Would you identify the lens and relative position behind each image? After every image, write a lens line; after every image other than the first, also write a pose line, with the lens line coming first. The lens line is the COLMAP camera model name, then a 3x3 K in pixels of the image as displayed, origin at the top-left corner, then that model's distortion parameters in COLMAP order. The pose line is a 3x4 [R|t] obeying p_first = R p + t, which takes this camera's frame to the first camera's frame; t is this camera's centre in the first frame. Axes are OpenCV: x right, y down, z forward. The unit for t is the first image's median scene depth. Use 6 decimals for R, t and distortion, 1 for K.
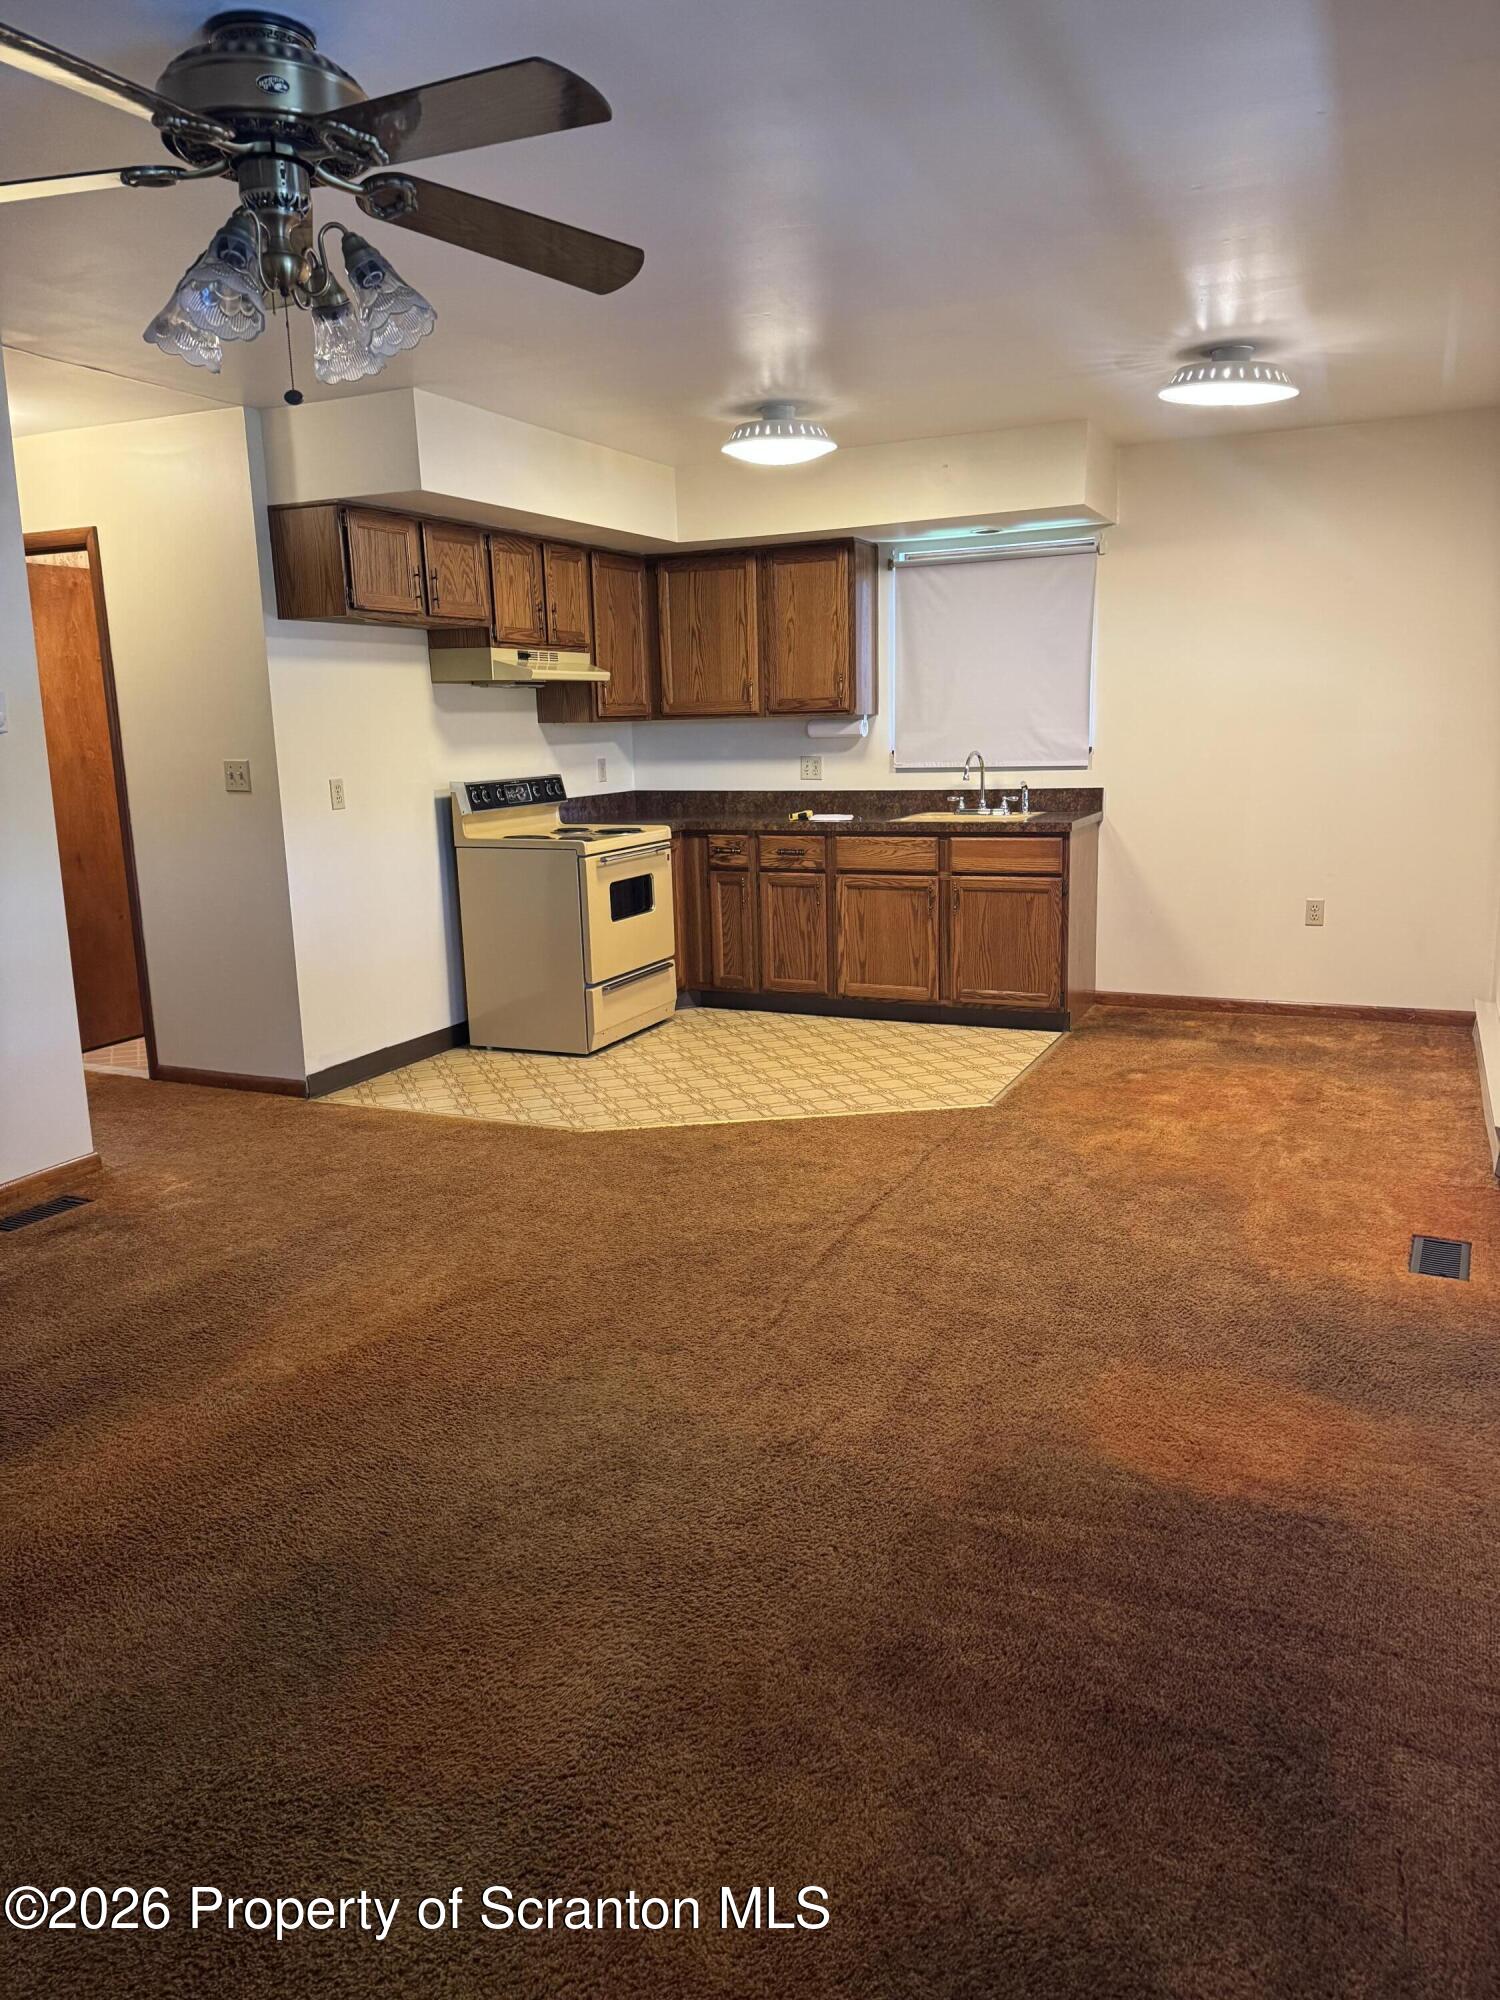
lens RADIAL K [[1378.2, 0, 766.6], [0, 1378.2, 1012.9], [0, 0, 1]] dist [0.043926, -0.041271]
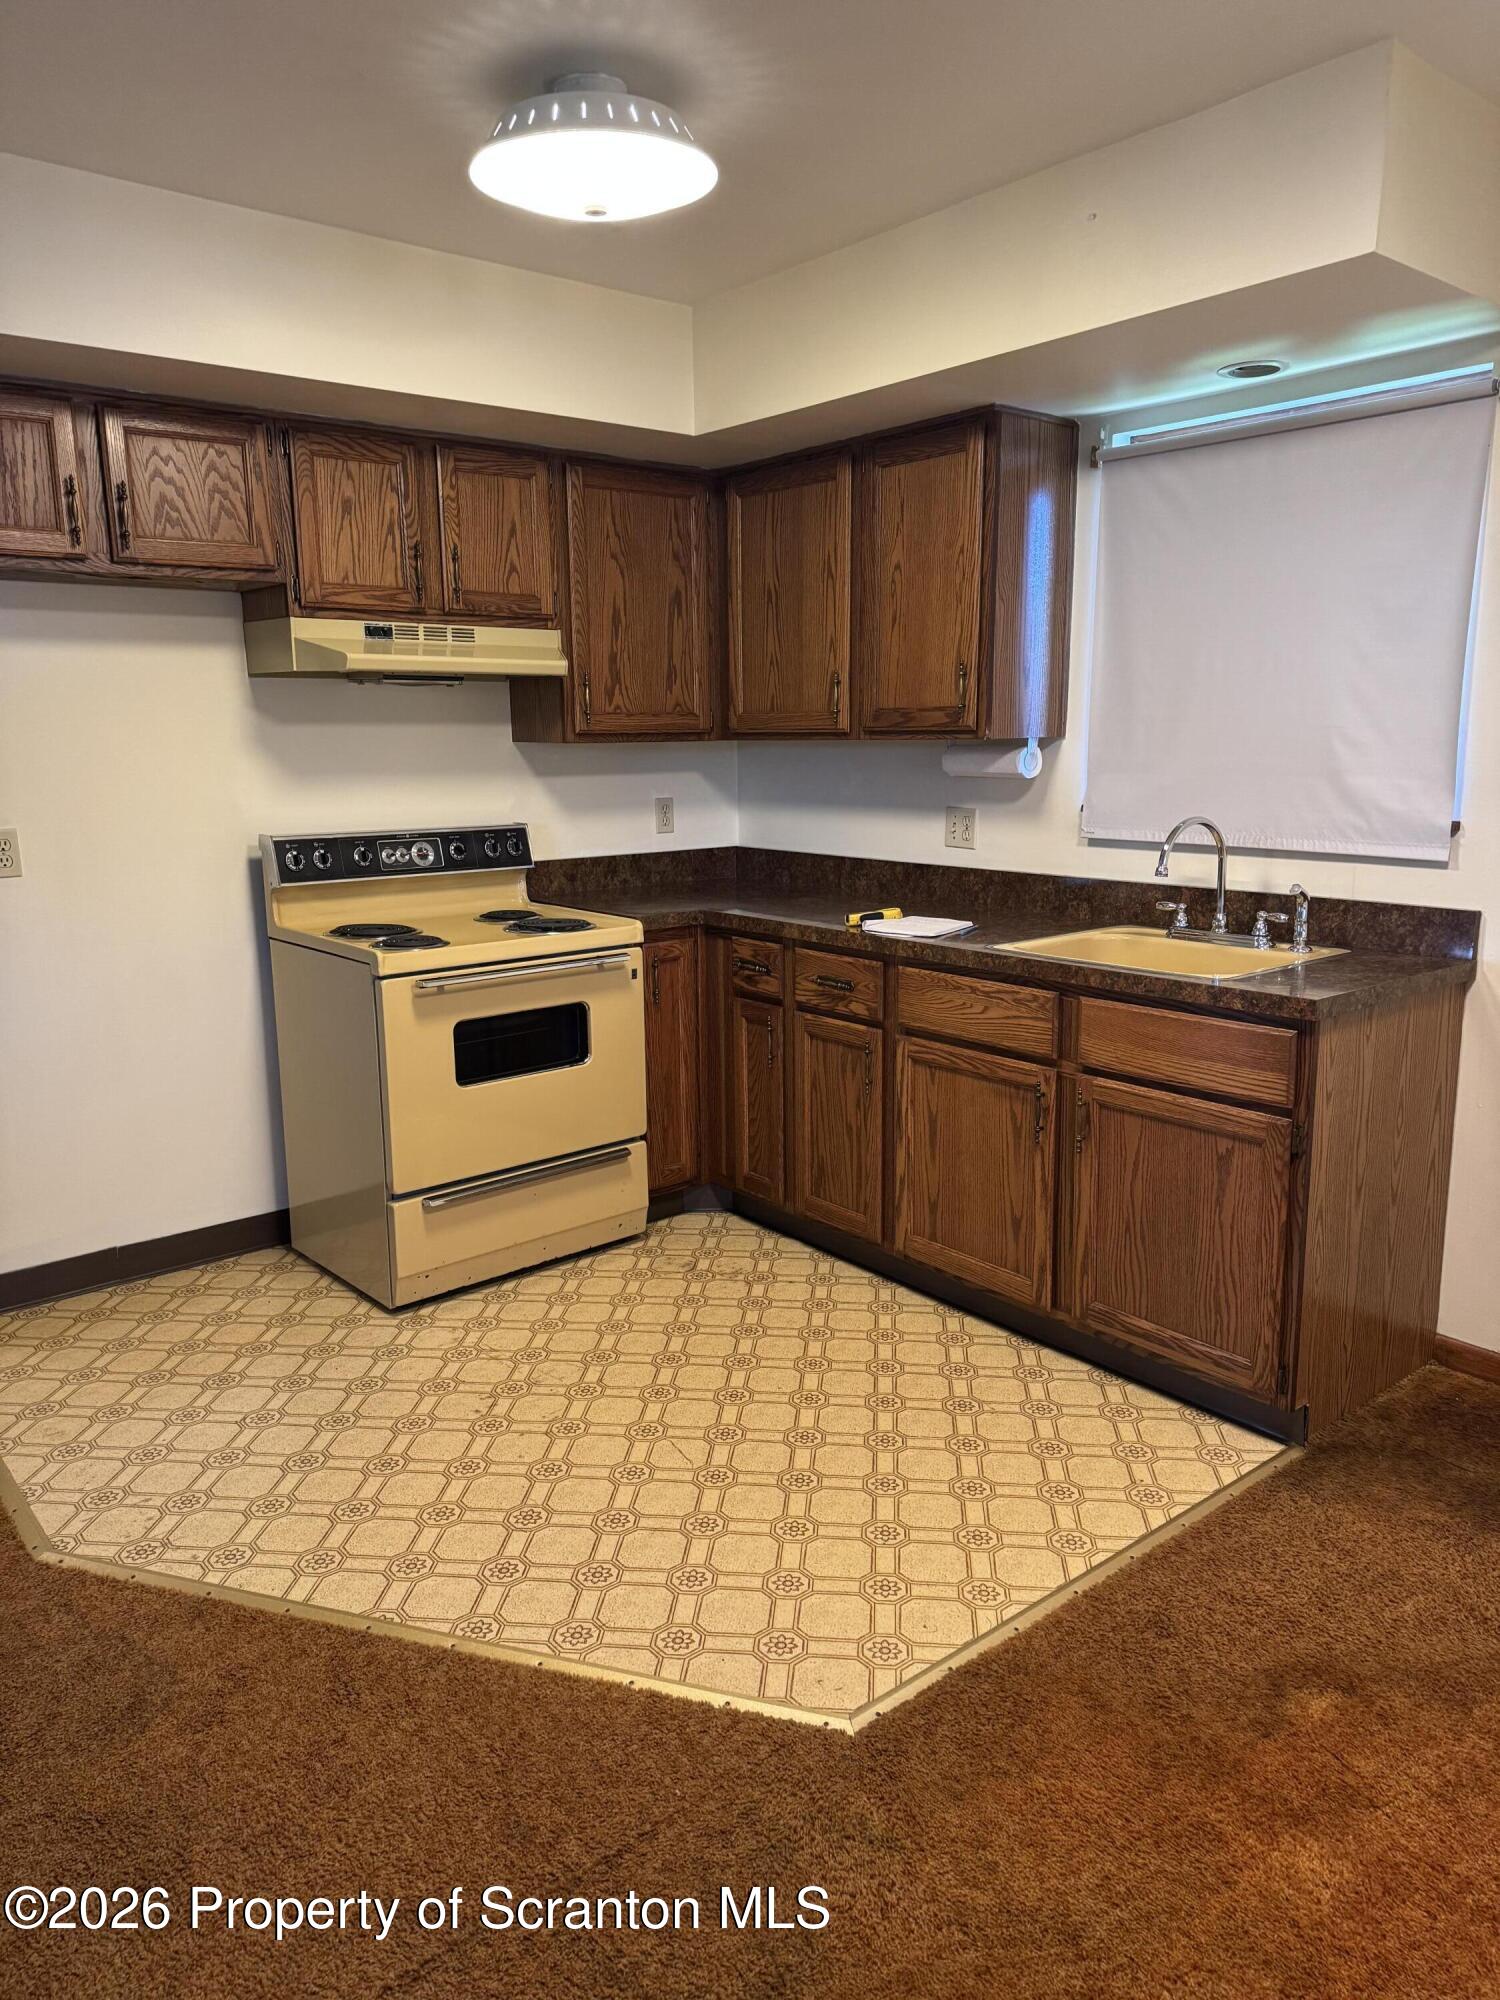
lens RADIAL K [[1378.2, 0, 762.9], [0, 1378.2, 1000.9], [0, 0, 1]] dist [0.043926, -0.041271]
pose [[0.901733, 0.100984, -0.420334, 0.234693], [-0.104764, 0.994396, 0.014151, -0.119148], [0.419407, 0.031275, 0.907259, 0.505141]]
